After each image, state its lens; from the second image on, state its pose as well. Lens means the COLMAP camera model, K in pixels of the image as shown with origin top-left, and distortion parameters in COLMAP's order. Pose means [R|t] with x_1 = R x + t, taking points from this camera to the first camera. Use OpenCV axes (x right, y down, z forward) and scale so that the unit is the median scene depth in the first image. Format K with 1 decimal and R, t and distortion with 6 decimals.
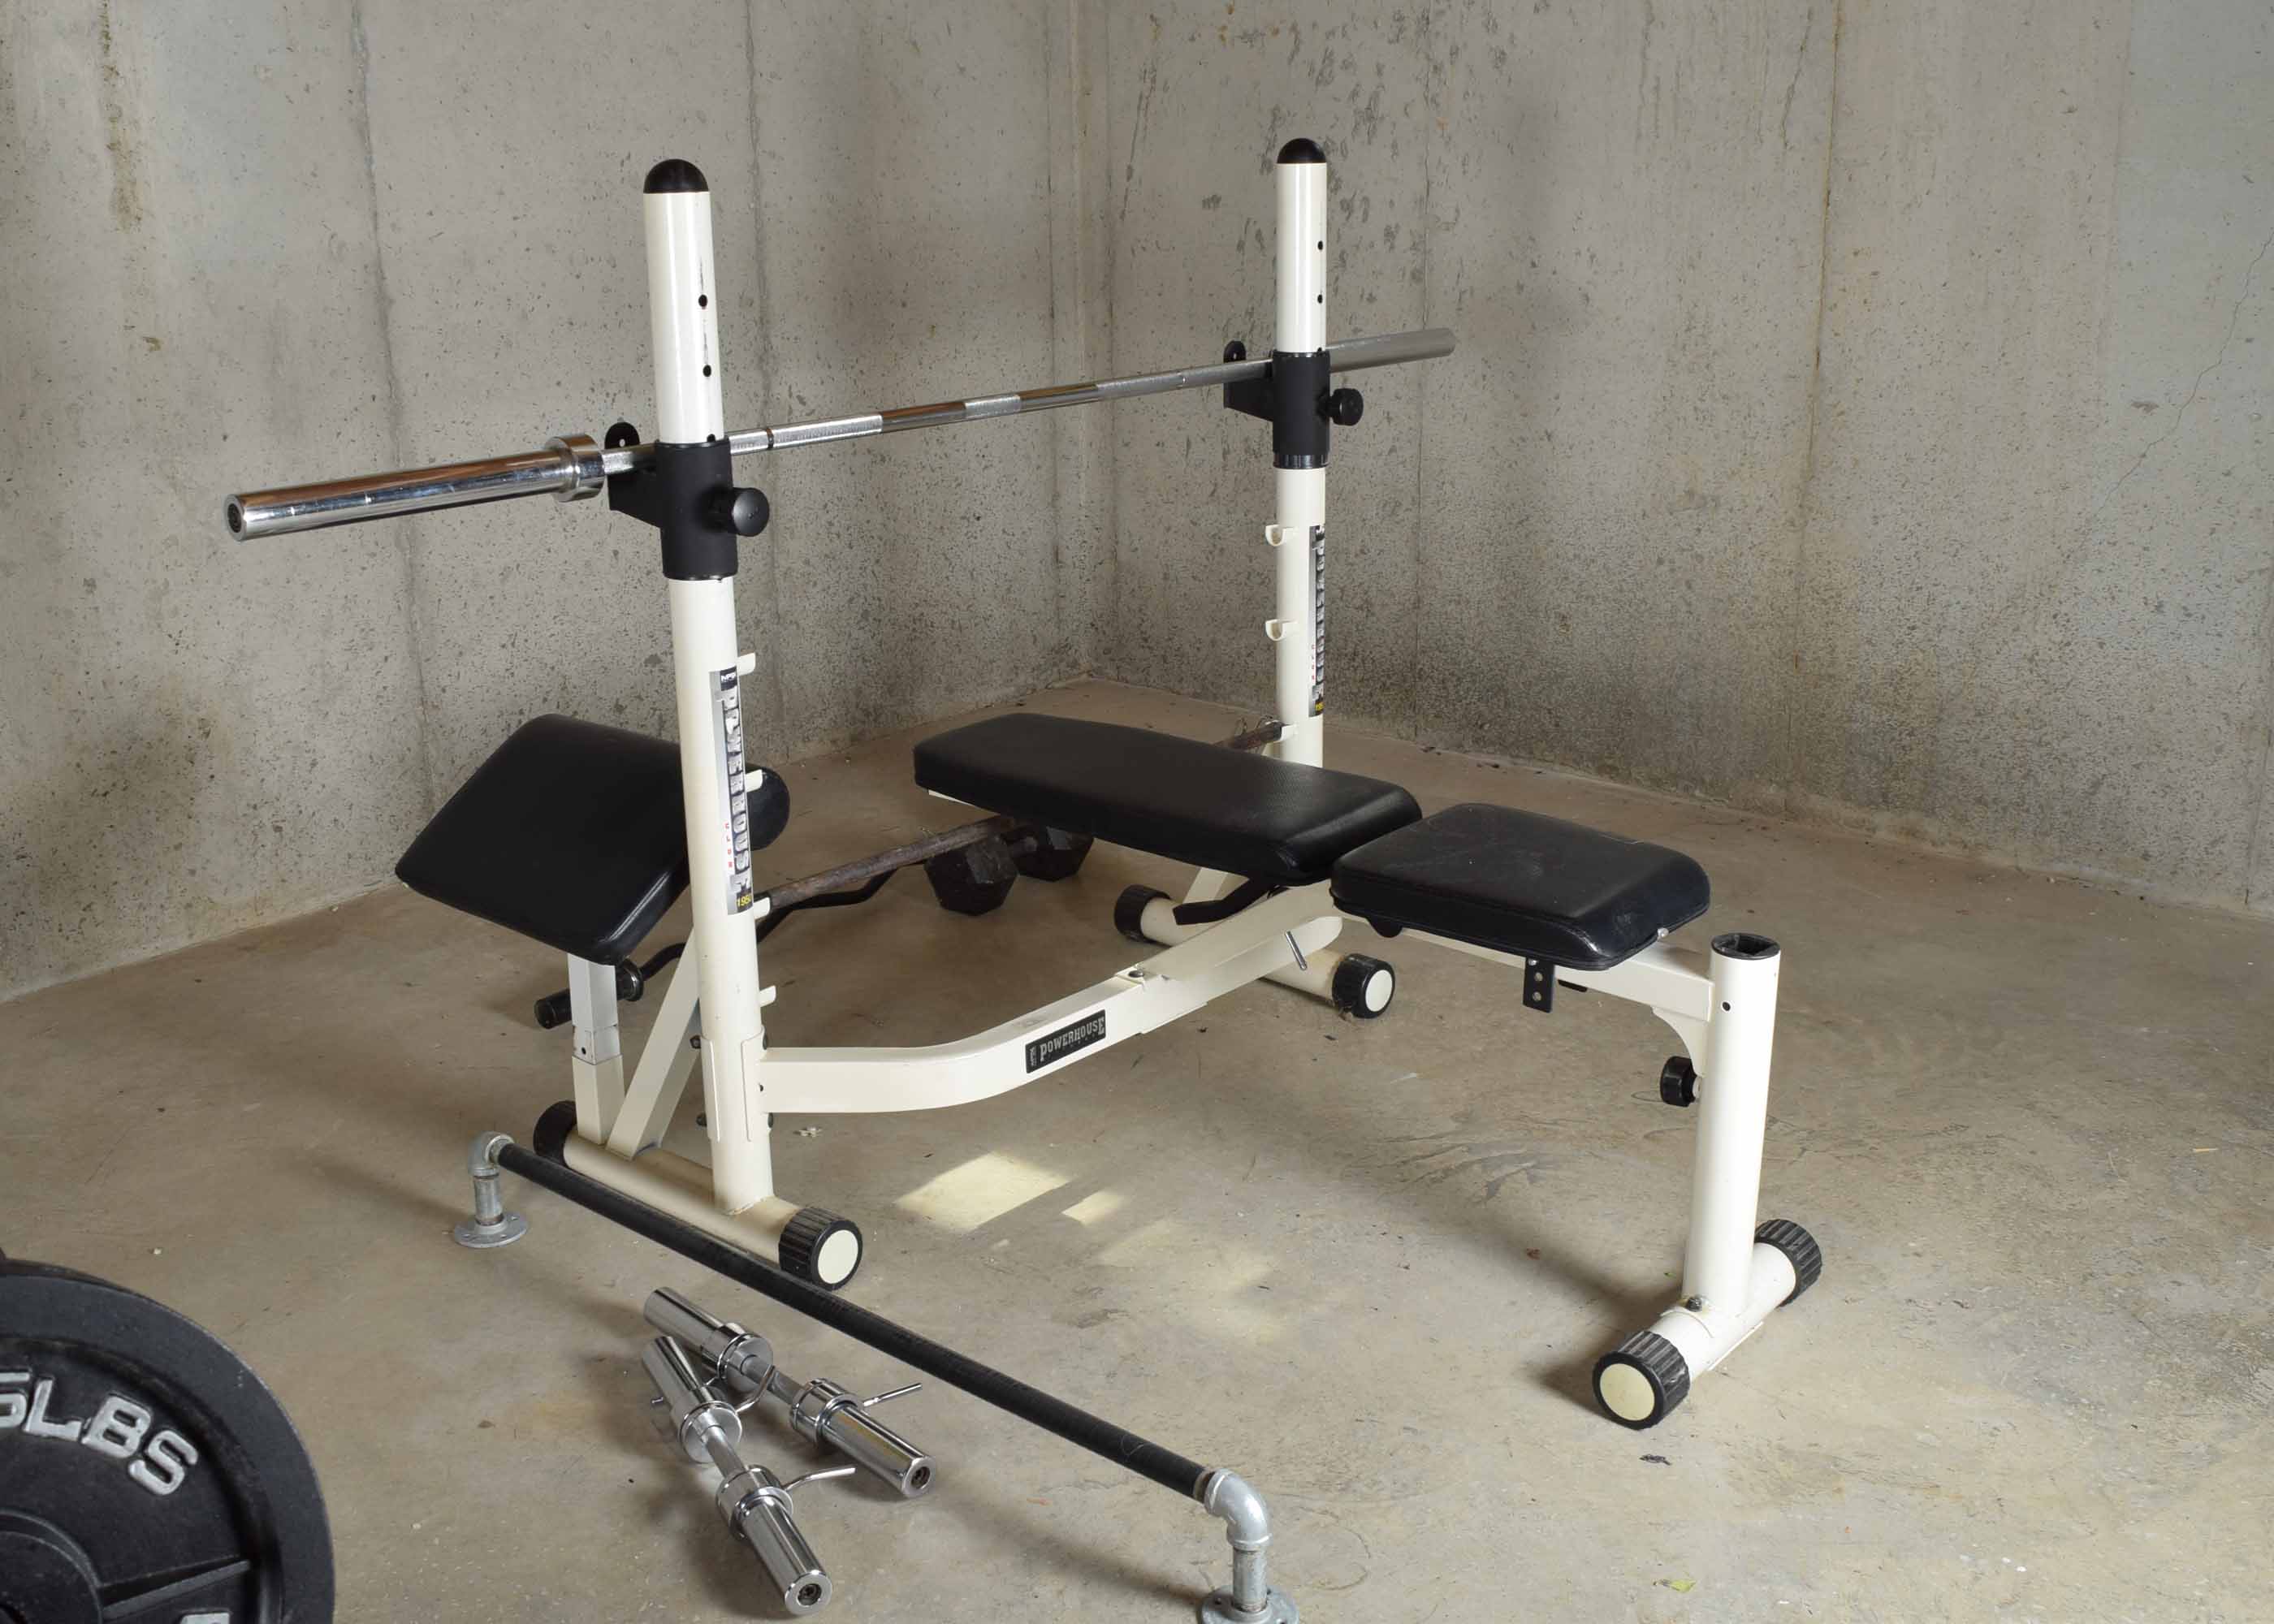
lens RADIAL K [[2232.6, 0, 1131.8], [0, 2232.6, 803.8], [0, 0, 1]] dist [-0.075720, 0.000000]
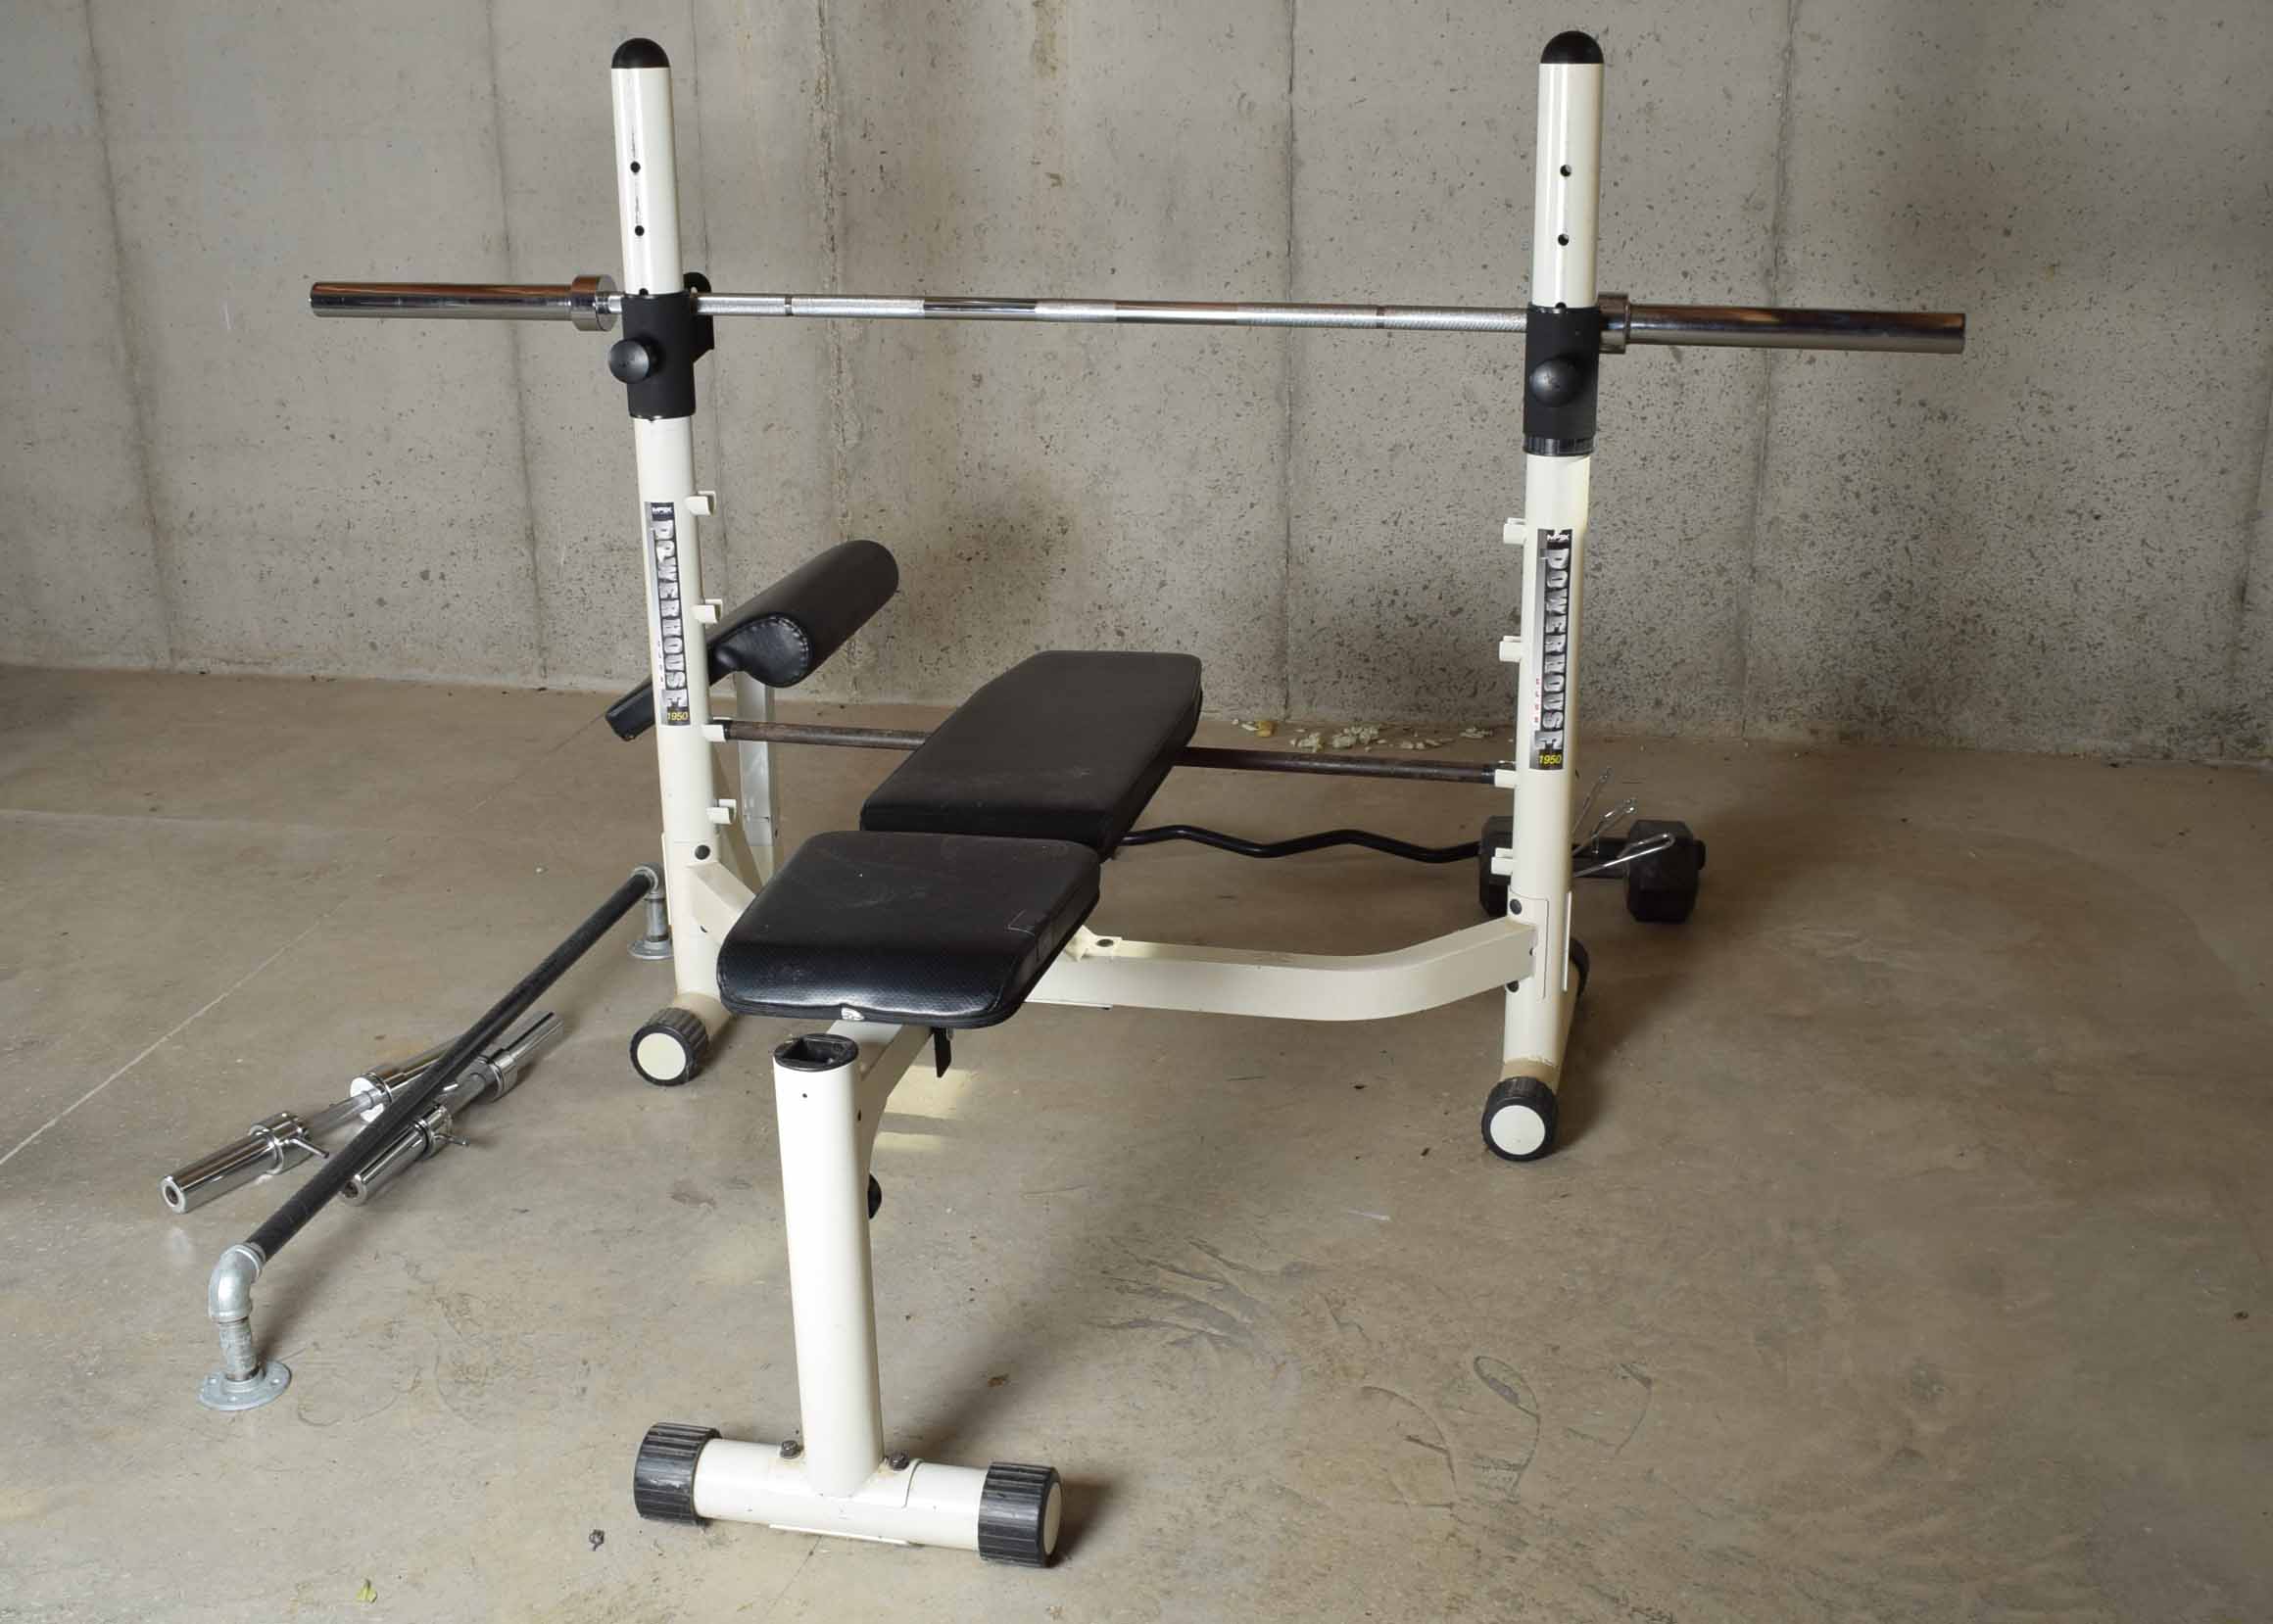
lens RADIAL K [[2393.2, 0, 1145.9], [0, 2393.2, 809.1], [0, 0, 1]] dist [-0.090306, 0.000000]
pose [[0.496844, 0.291677, -0.817356, 0.612200], [-0.256357, 0.949126, 0.182869, -0.125444], [0.829112, 0.118677, 0.546341, 0.369756]]
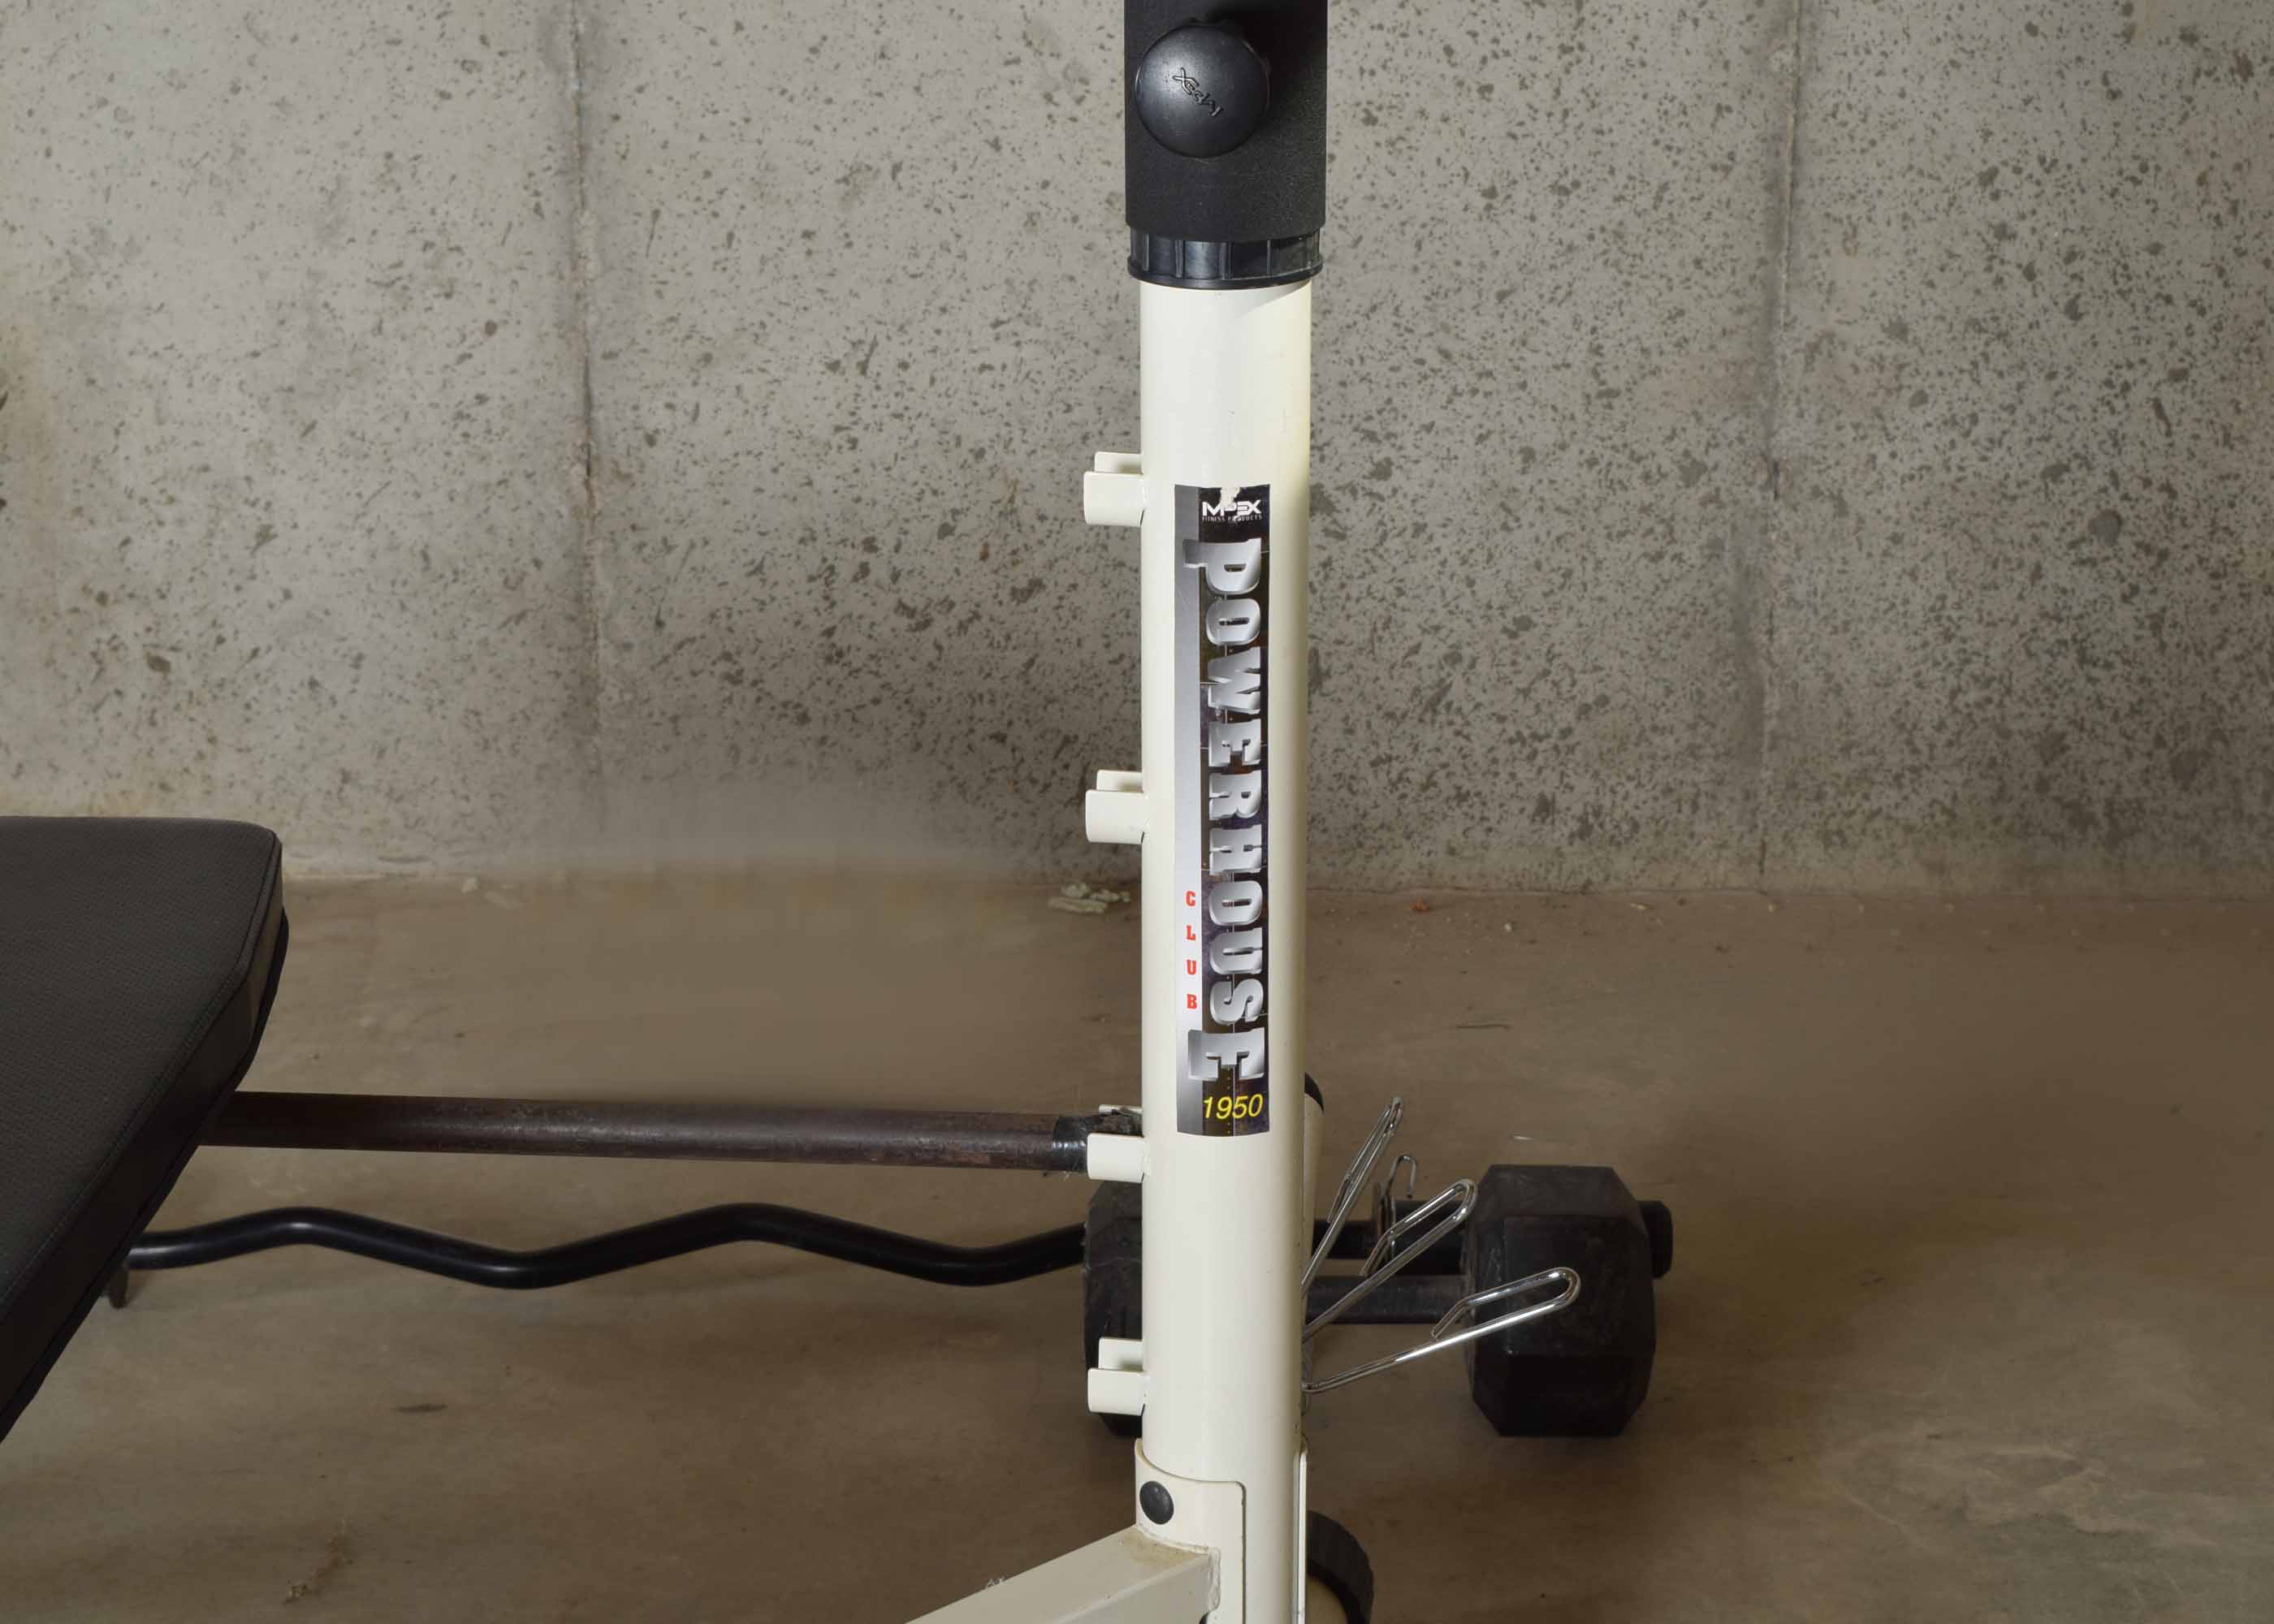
lens RADIAL K [[5497.8, 0, 1135.1], [0, 5497.8, 812.5], [0, 0, 1]] dist [0.081588, 0.000000]
pose [[0.607450, 0.264951, -0.748870, 0.516412], [-0.246202, 0.959109, 0.139626, -0.152904], [0.755242, 0.099557, 0.647841, 0.460510]]
